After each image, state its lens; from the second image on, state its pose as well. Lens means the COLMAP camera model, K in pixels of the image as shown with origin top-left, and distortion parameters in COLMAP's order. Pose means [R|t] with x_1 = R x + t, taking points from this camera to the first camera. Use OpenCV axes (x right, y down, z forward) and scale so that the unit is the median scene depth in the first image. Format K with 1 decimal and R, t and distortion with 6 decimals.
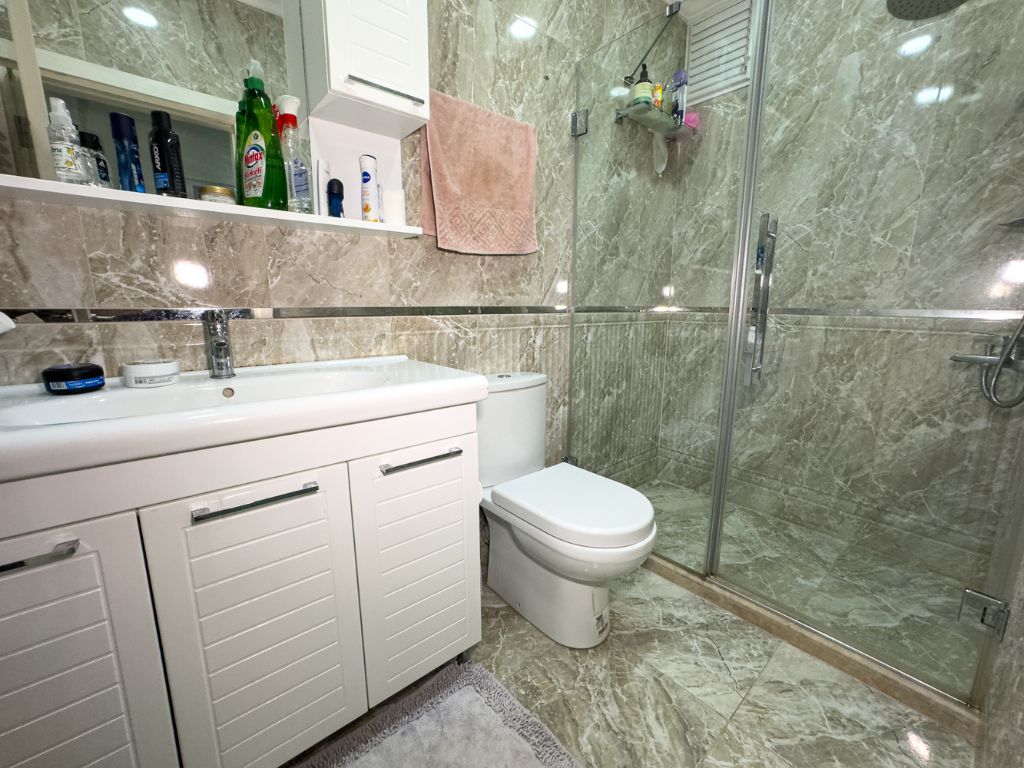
lens RADIAL K [[418.2, 0, 511.8], [0, 418.2, 381.7], [0, 0, 1]] dist [-0.034111, 0.013246]
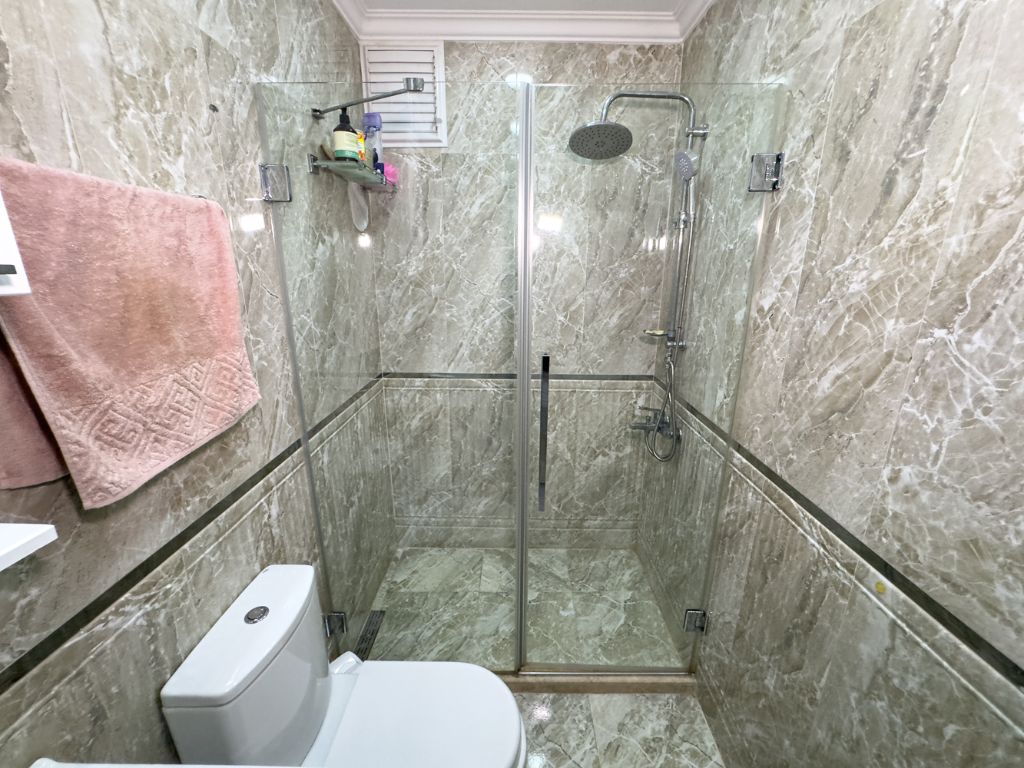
lens RADIAL K [[418.2, 0, 513.8], [0, 418.2, 384.1], [0, 0, 1]] dist [-0.034111, 0.013246]
pose [[0.654677, -0.206207, 0.727239, -0.136694], [0.136961, 0.978508, 0.154158, -0.377742], [-0.743397, -0.001321, 0.668849, 0.288982]]
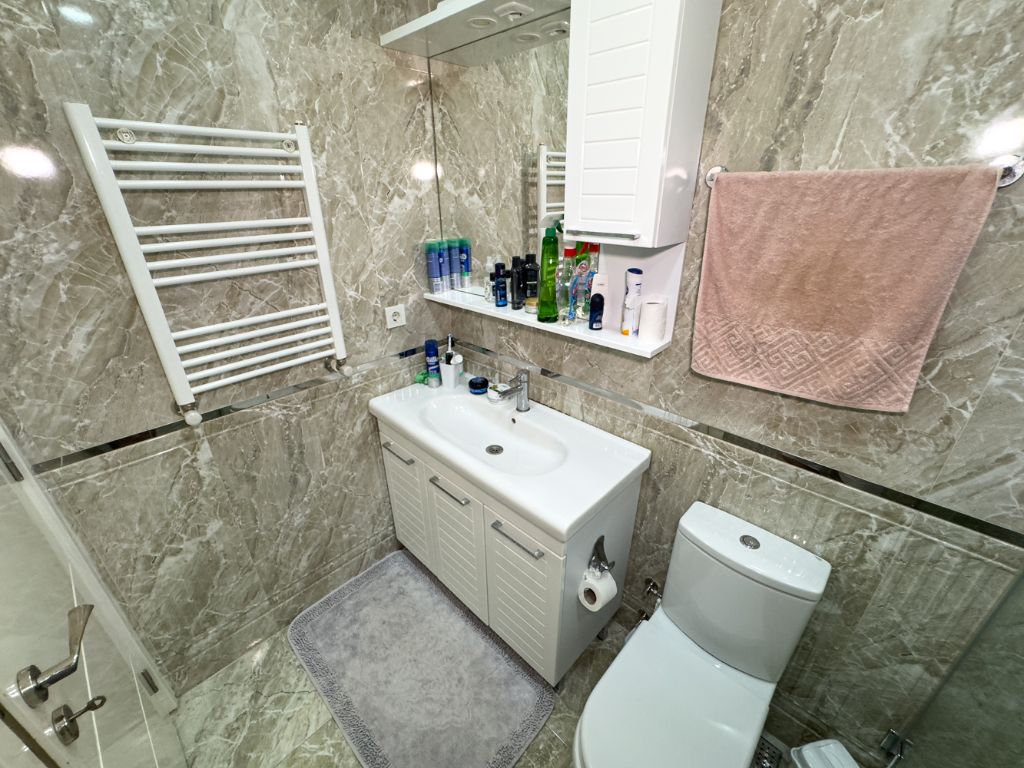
lens RADIAL K [[418.2, 0, 513.7], [0, 418.2, 387.1], [0, 0, 1]] dist [-0.034111, 0.013246]
pose [[0.105423, 0.417656, -0.902468, 0.462004], [-0.179093, 0.900661, 0.395899, -0.454961], [0.978168, 0.119889, 0.169750, 0.416042]]
